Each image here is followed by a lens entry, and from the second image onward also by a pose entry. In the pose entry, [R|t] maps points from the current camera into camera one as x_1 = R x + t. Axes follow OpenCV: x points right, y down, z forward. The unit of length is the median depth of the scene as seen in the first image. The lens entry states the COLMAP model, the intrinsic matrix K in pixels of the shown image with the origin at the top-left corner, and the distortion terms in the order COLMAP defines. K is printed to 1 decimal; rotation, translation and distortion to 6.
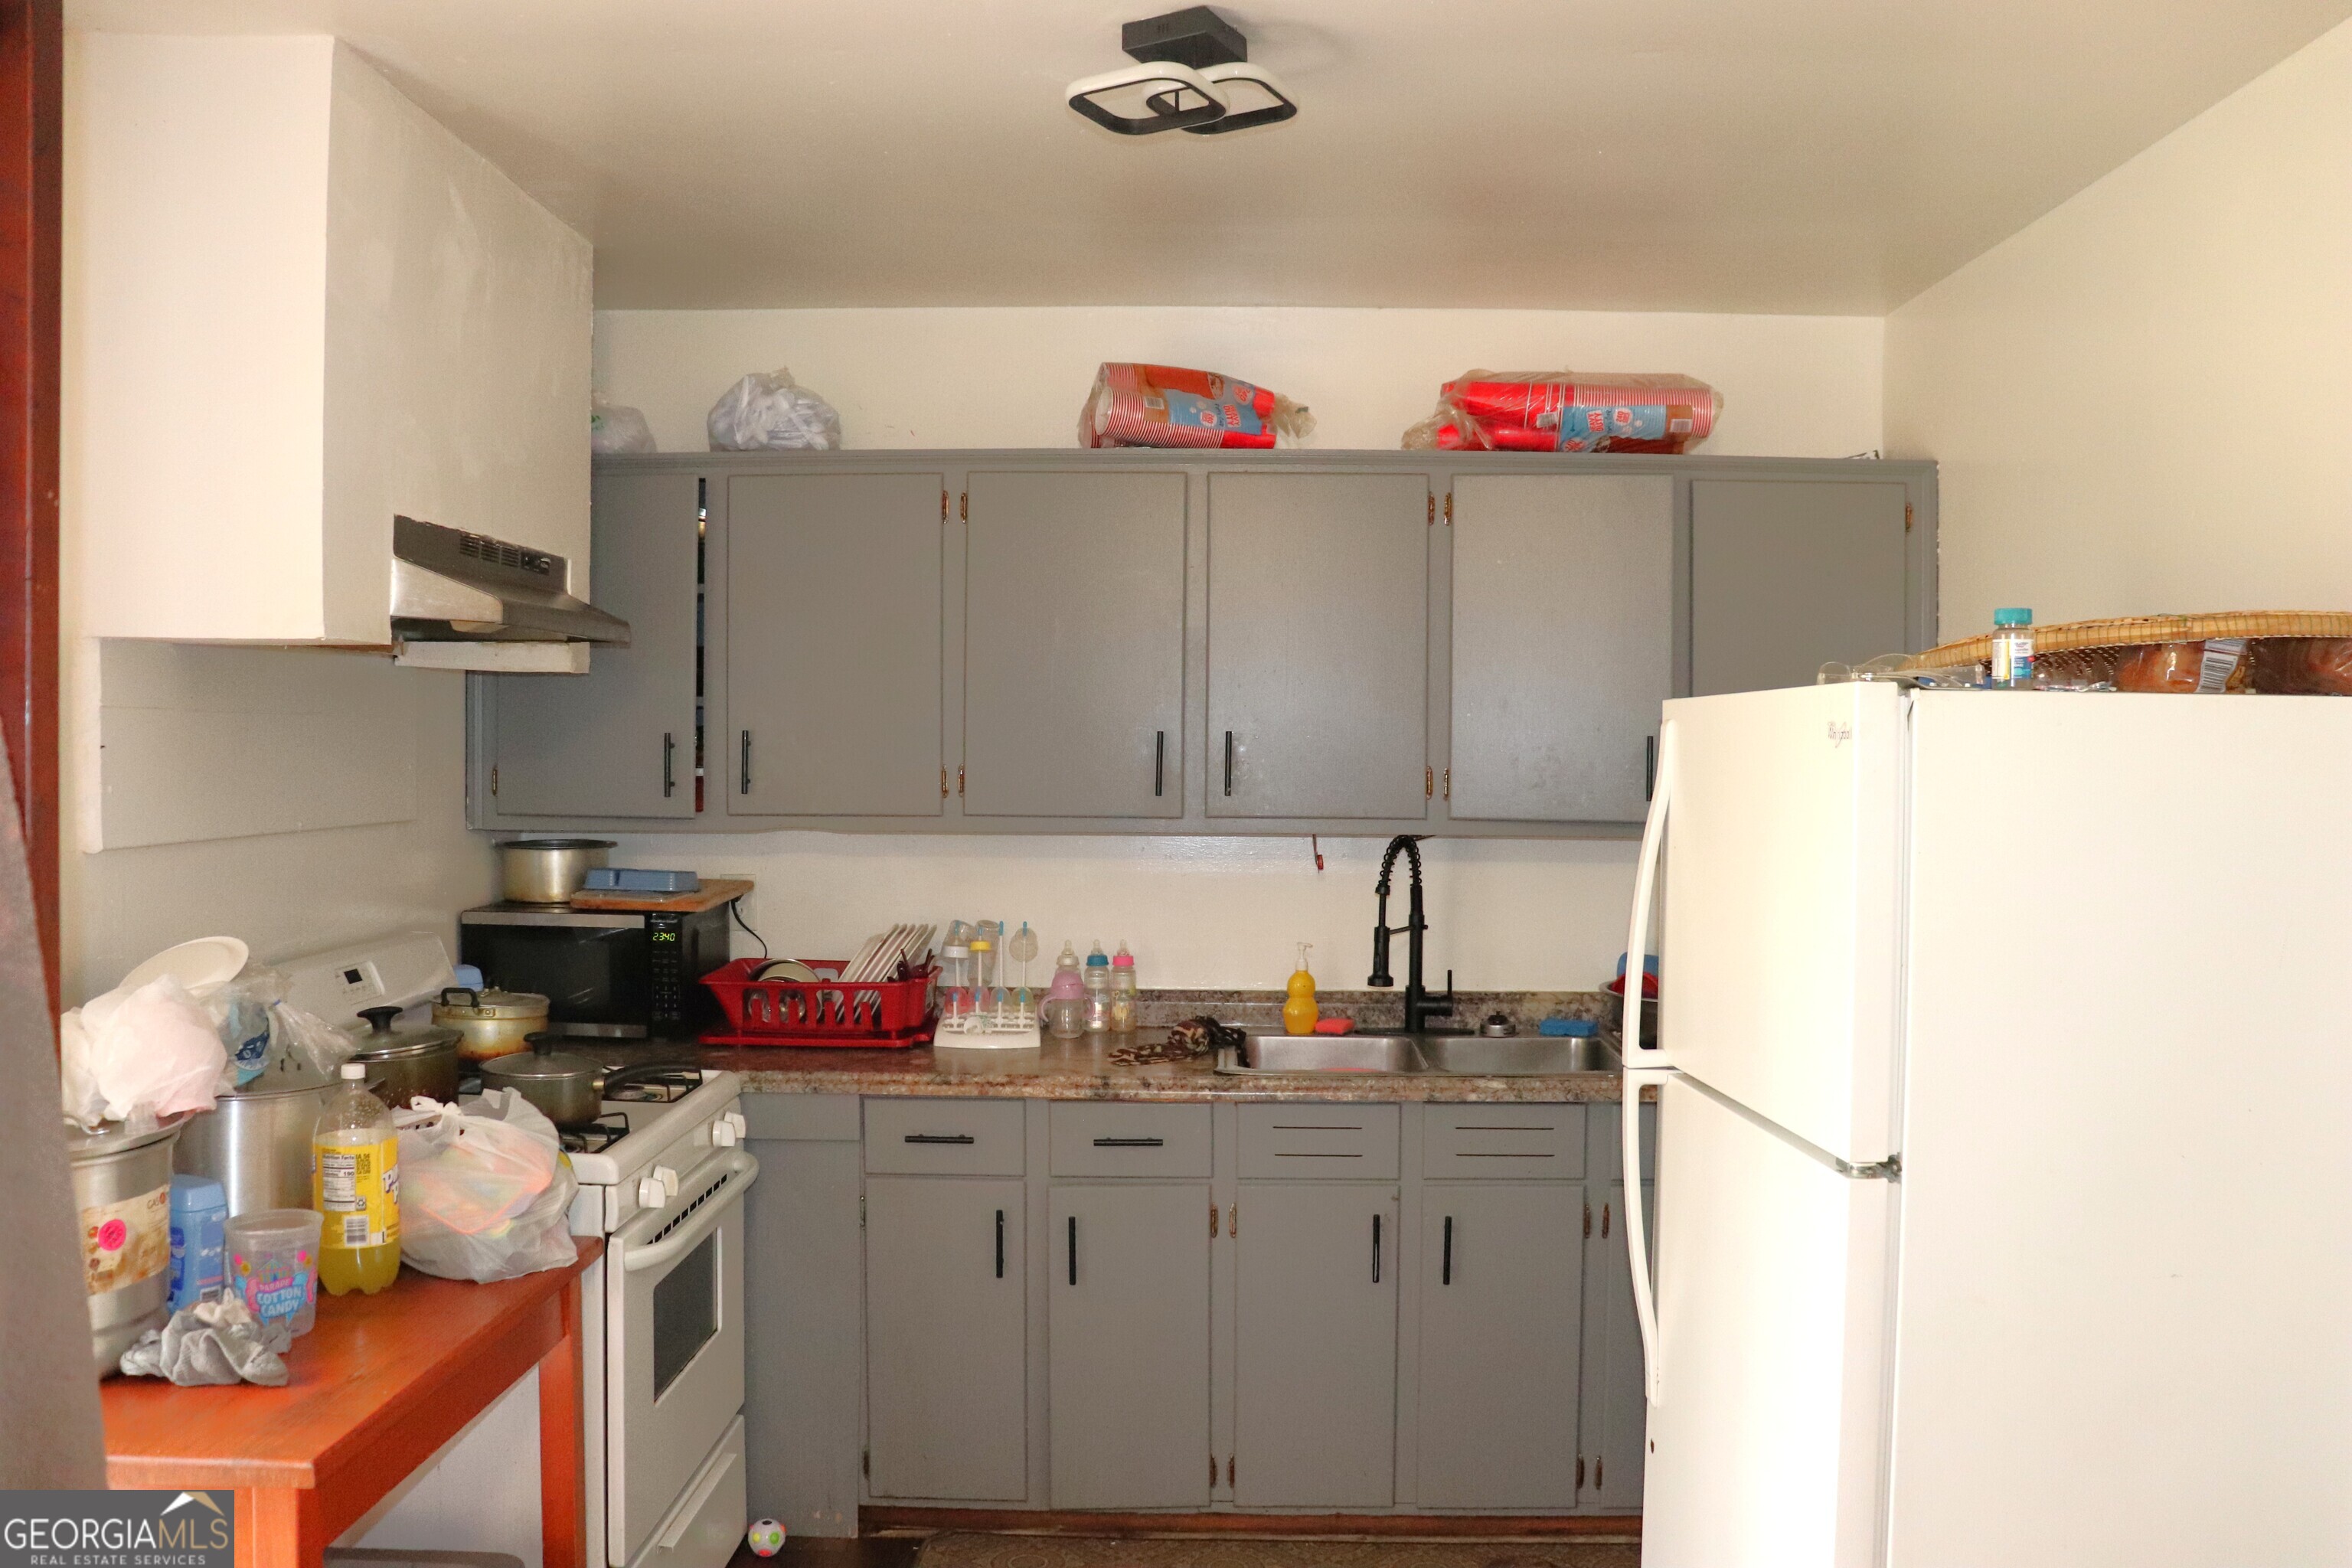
lens RADIAL K [[1950.2, 0, 1206.6], [0, 1950.2, 785.0], [0, 0, 1]] dist [-0.172303, 0.163924]
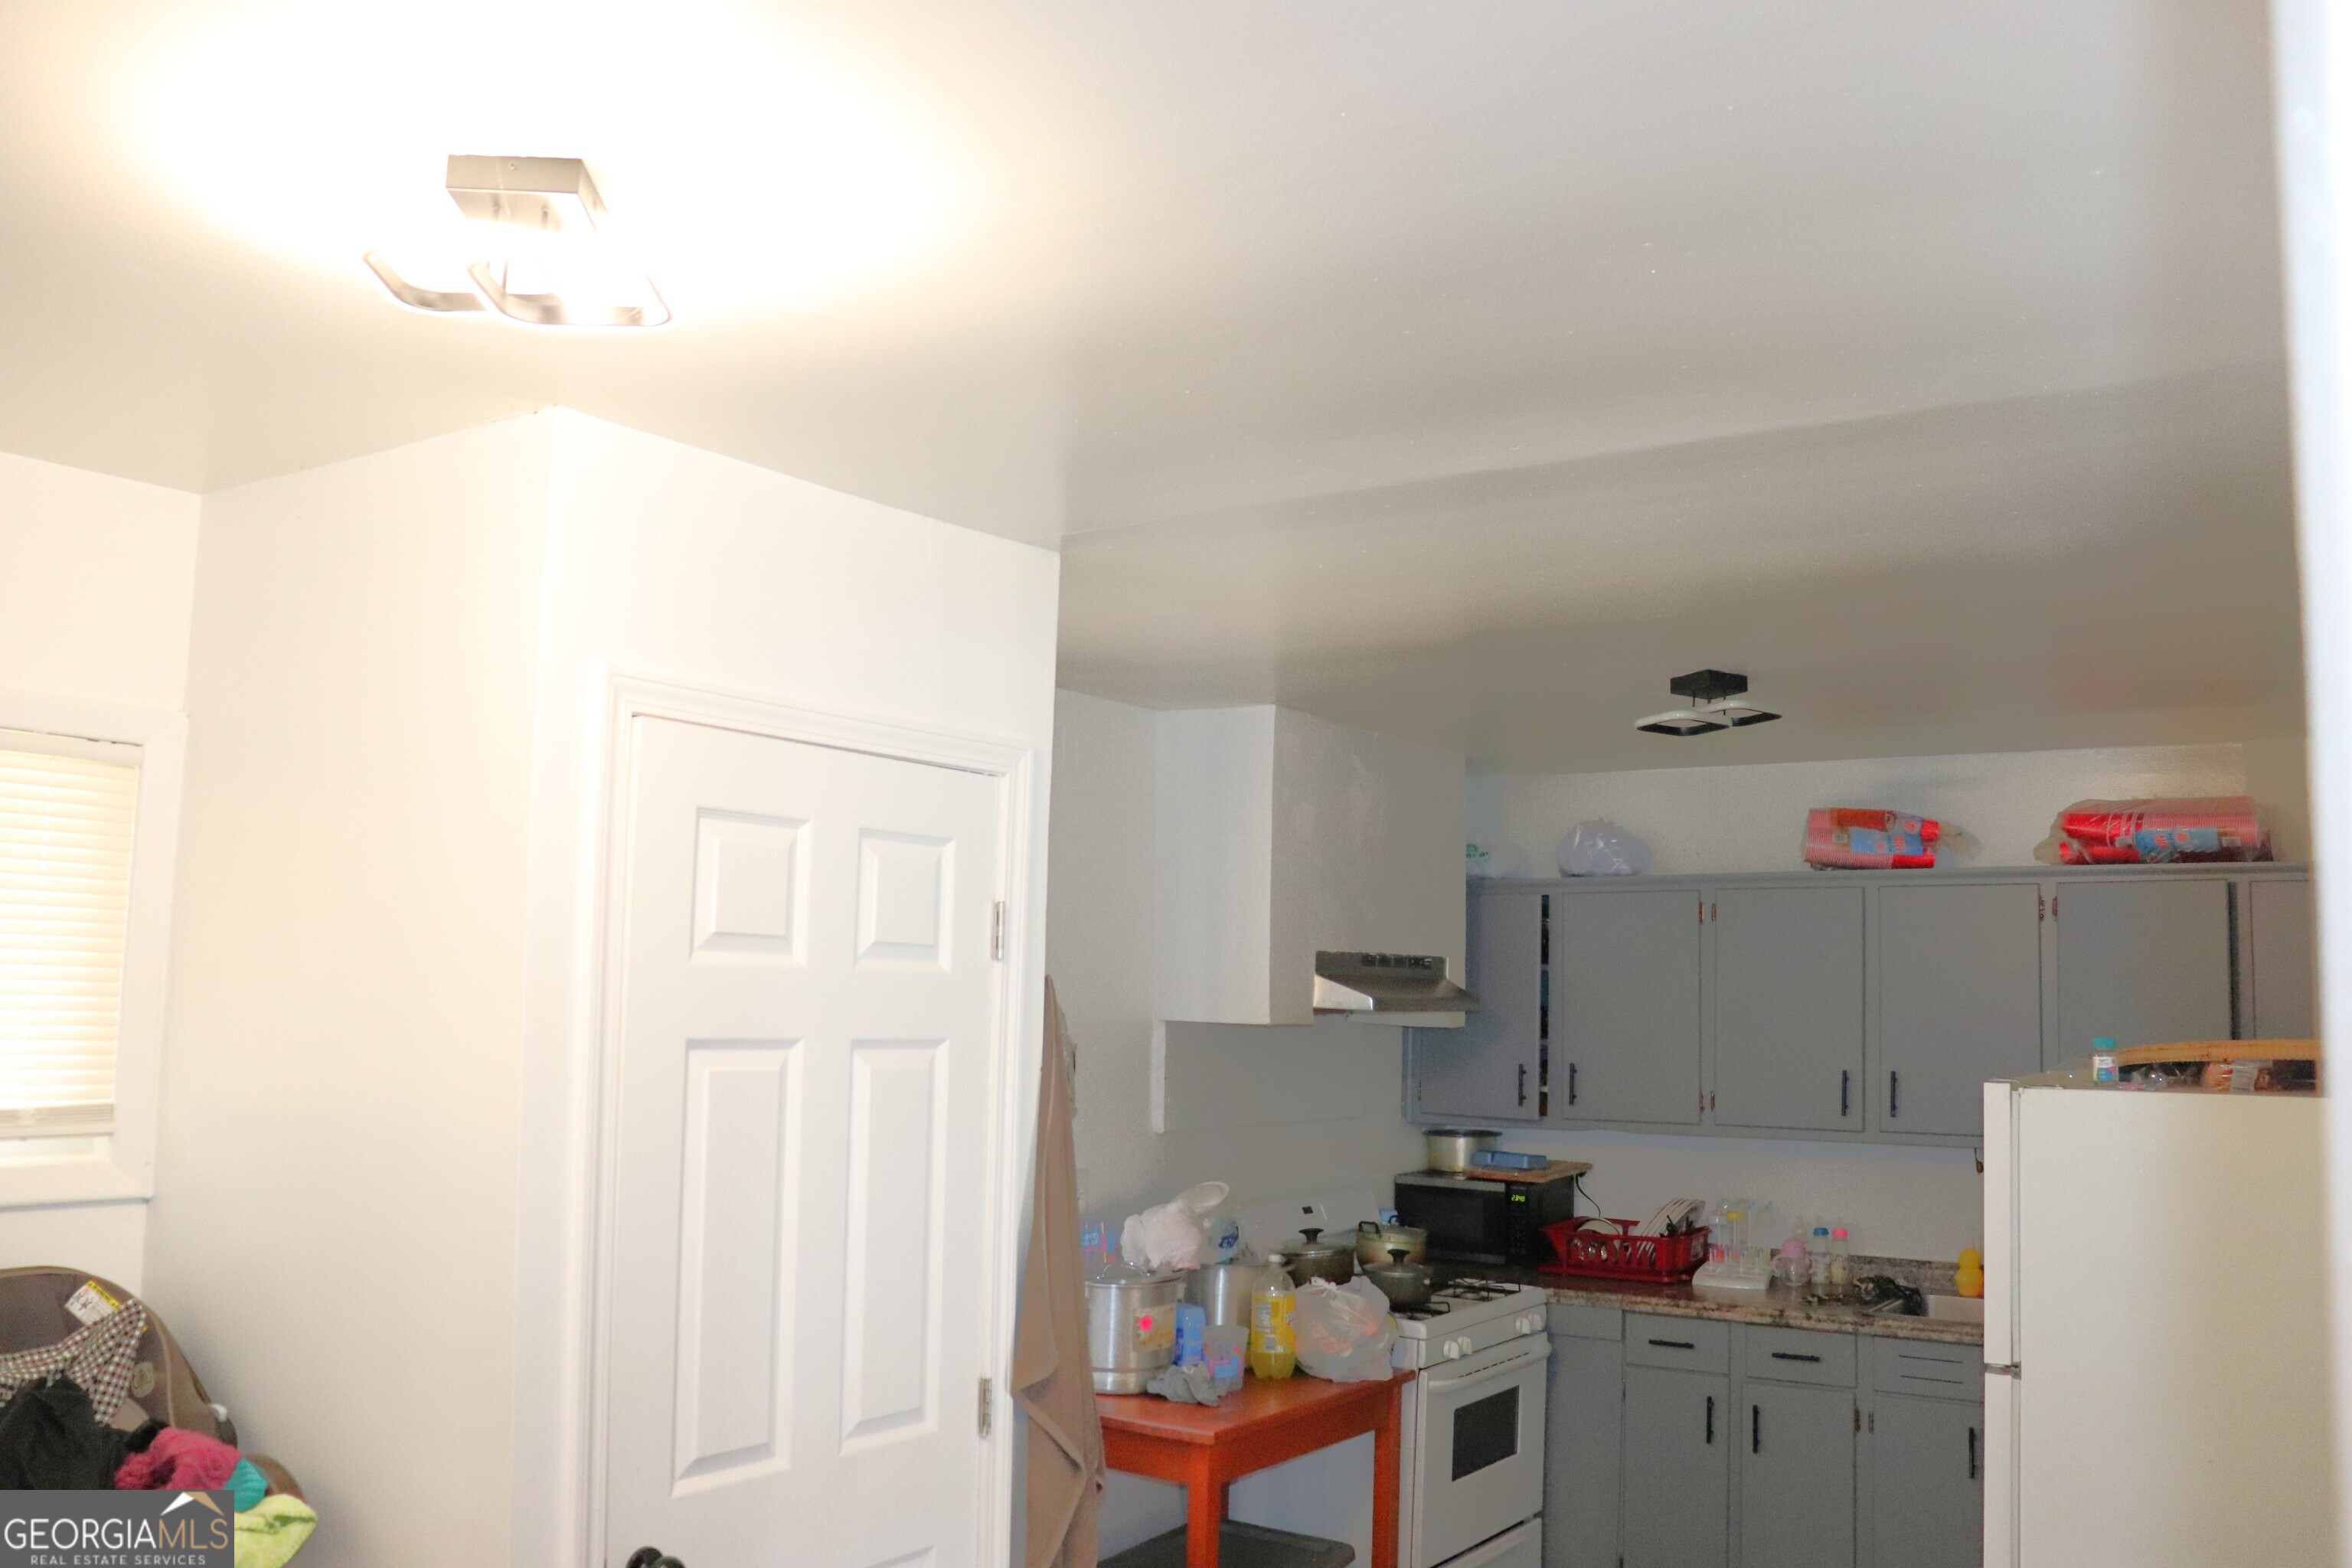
lens RADIAL K [[1950.2, 0, 1206.6], [0, 1950.2, 785.0], [0, 0, 1]] dist [-0.172303, 0.163924]
pose [[0.835868, -0.049074, -0.546733, 0.363512], [-0.026638, 0.991196, -0.129693, -0.040845], [0.548285, 0.122970, 0.827202, -0.437405]]
